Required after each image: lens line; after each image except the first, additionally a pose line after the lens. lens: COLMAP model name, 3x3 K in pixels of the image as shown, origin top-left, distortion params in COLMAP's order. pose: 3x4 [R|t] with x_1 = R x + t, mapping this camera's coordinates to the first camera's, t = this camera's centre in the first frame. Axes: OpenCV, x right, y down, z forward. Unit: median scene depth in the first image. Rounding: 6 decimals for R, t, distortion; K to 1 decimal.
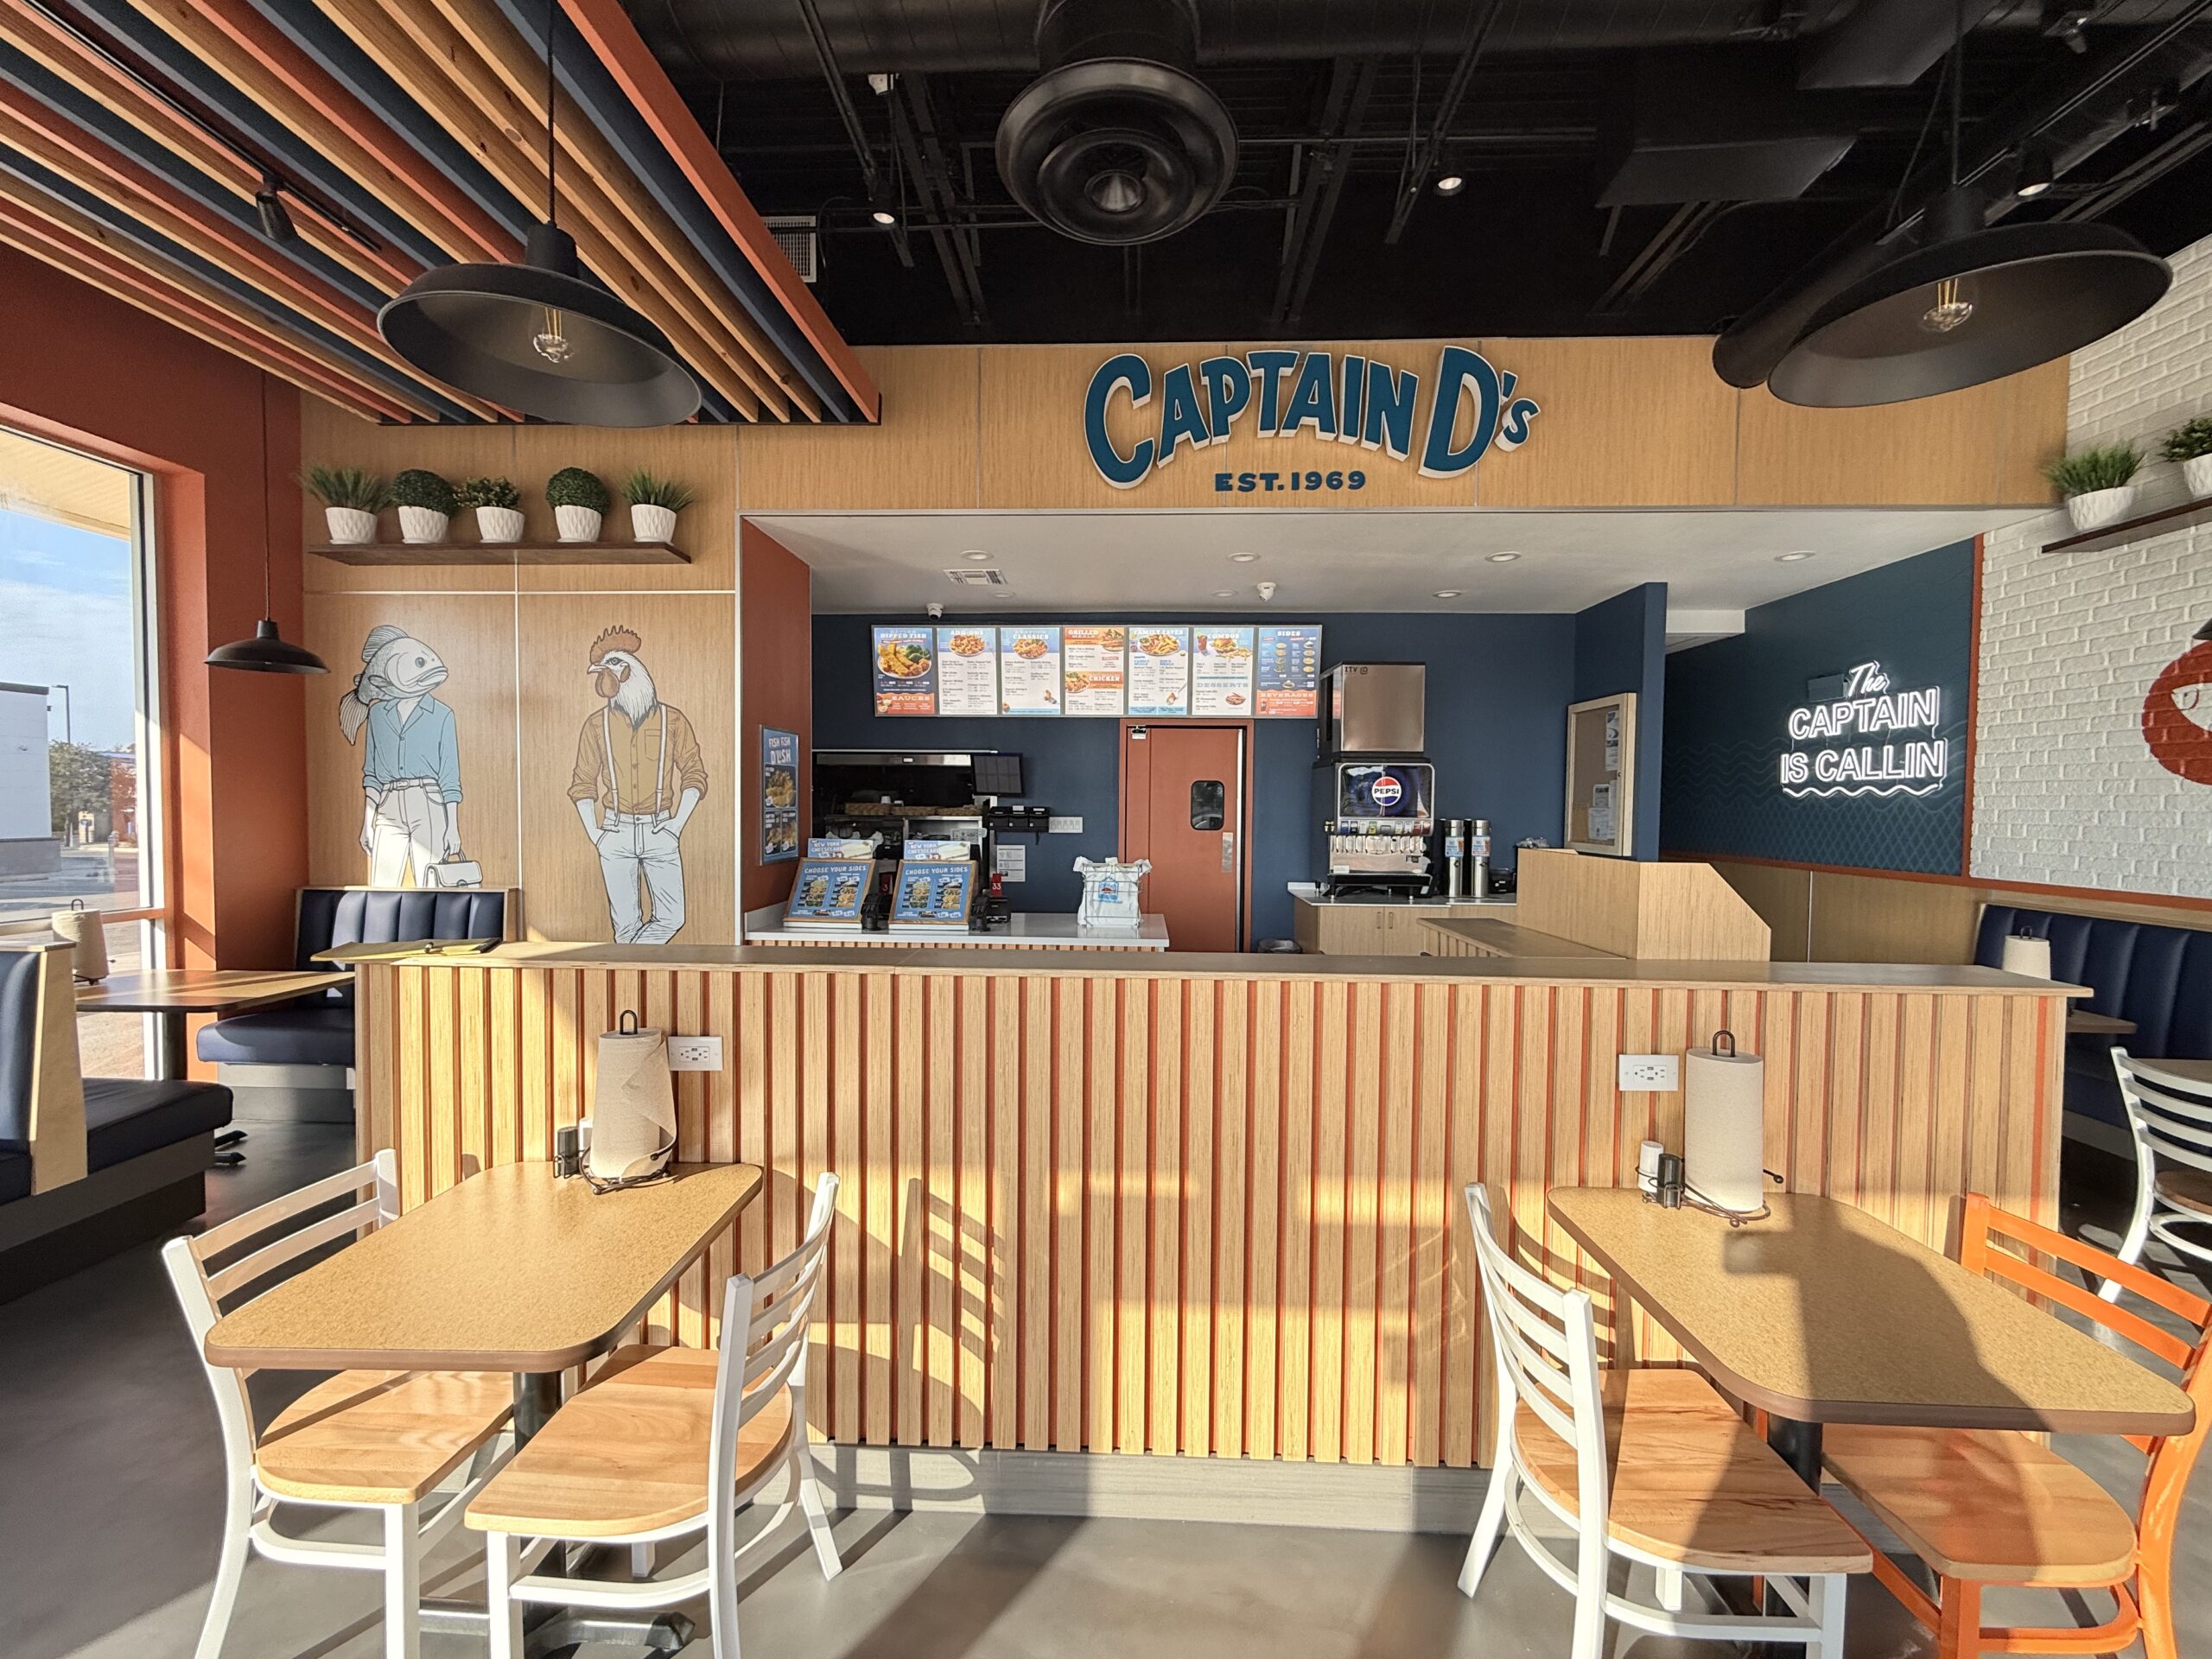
lens RADIAL K [[880.9, 0, 1101.4], [0, 880.9, 831.8], [0, 0, 1]] dist [0.000626, -0.000084]
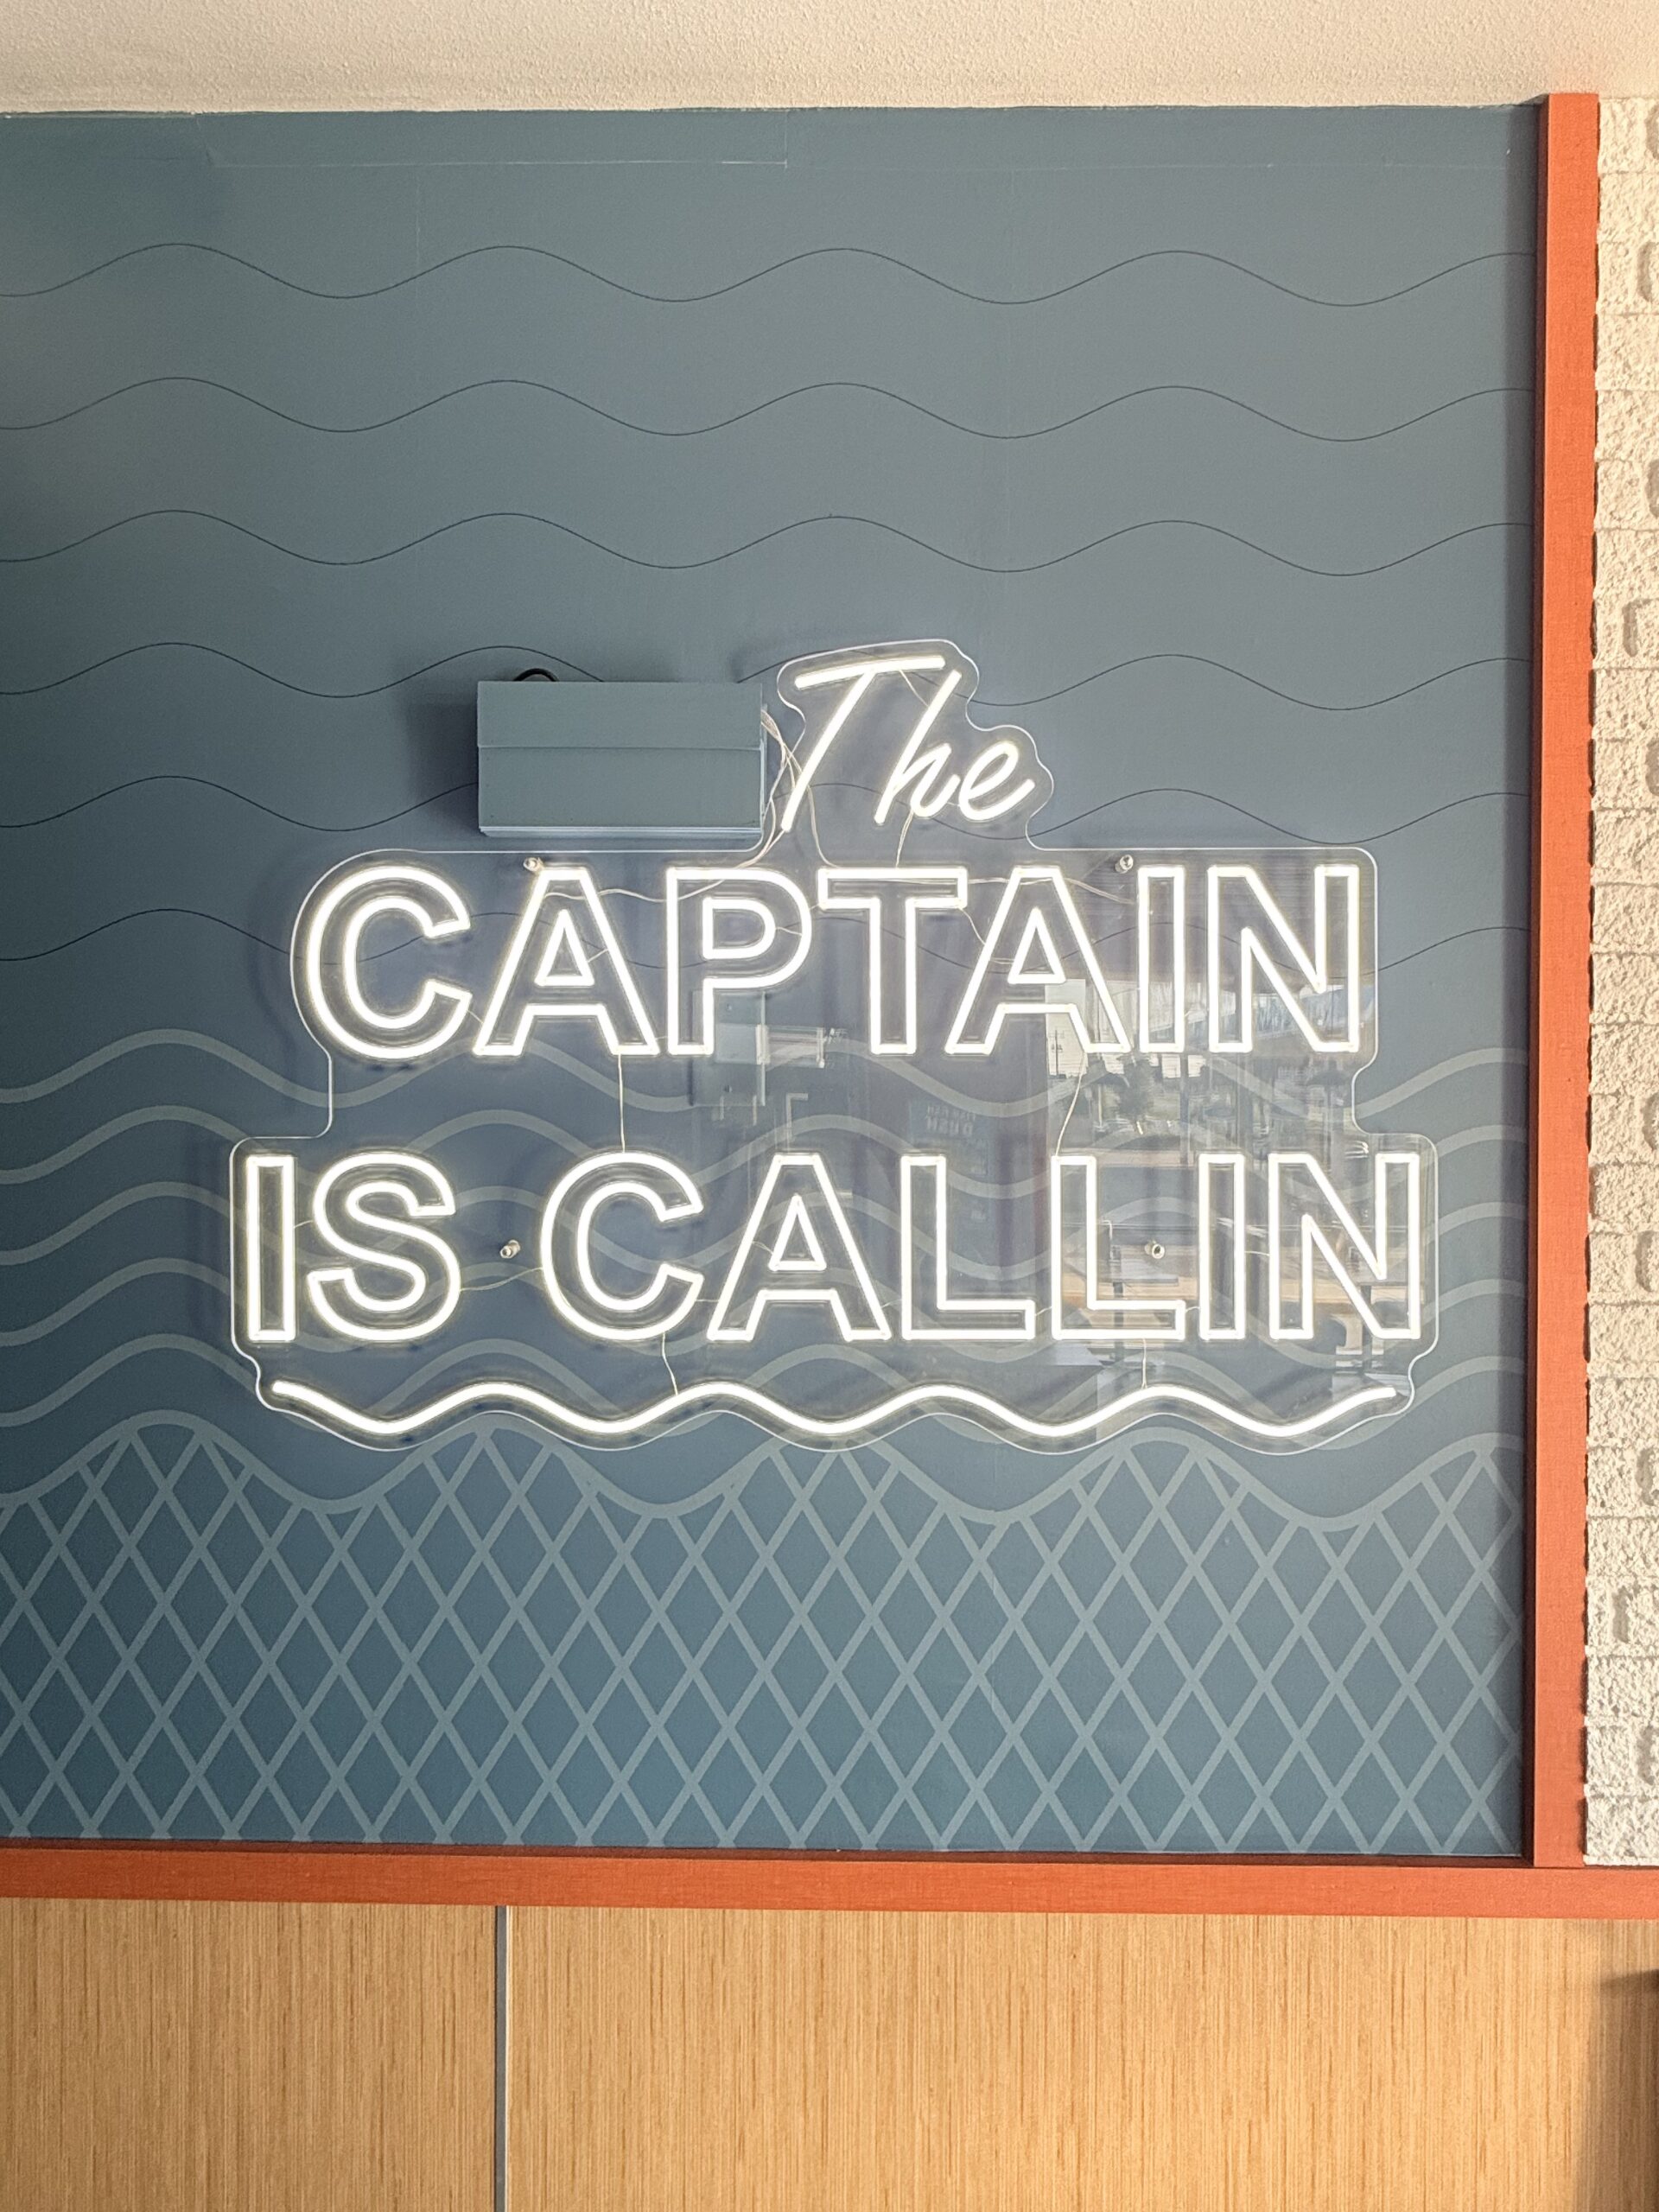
lens RADIAL K [[1296.9, 0, 824.6], [0, 1296.9, 1105.5], [0, 0, 1]] dist [-0.000311, -0.000942]
pose [[-0.031725, -0.015543, 0.999376, 0.633069], [0.026879, 0.999504, 0.016399, -0.110774], [-0.999135, 0.027383, -0.031291, 1.042856]]
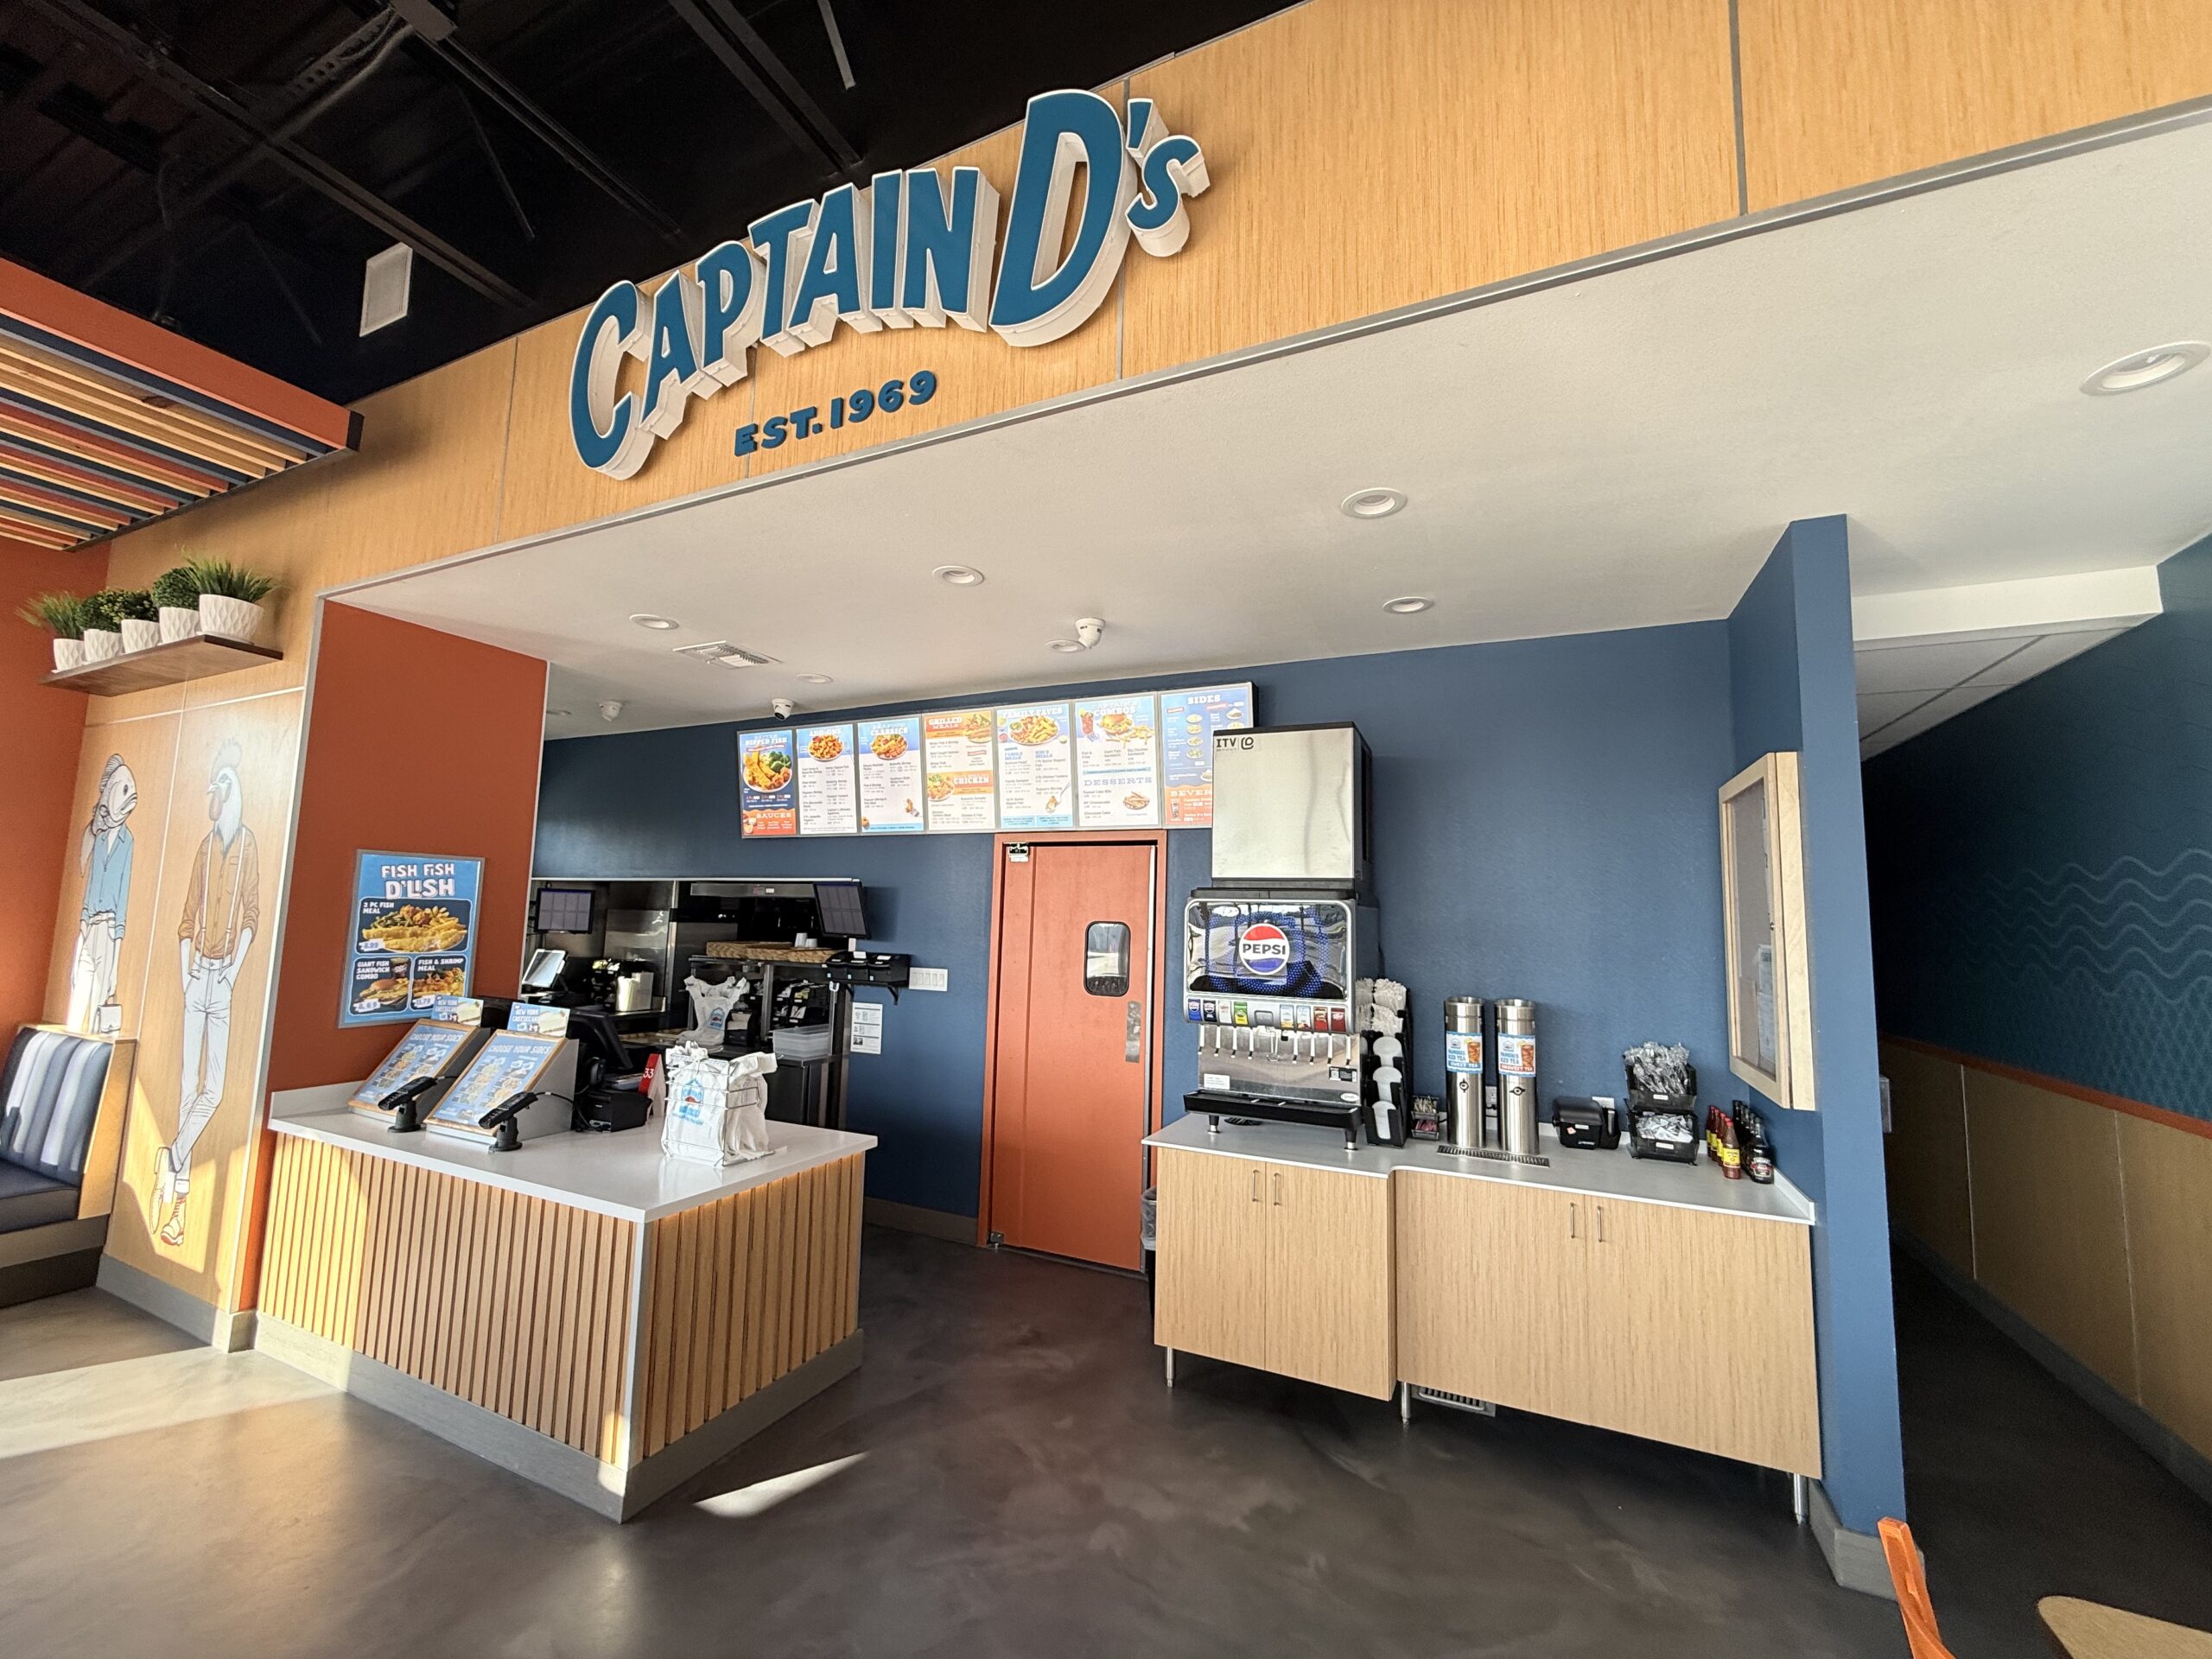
lens RADIAL K [[880.9, 0, 1102.3], [0, 880.9, 831.2], [0, 0, 1]] dist [0.000626, -0.000084]
pose [[0.920485, -0.024694, -0.389998, 0.496422], [-0.031048, 0.990225, -0.135980, -0.045130], [0.389544, 0.137276, 0.910720, 0.482609]]
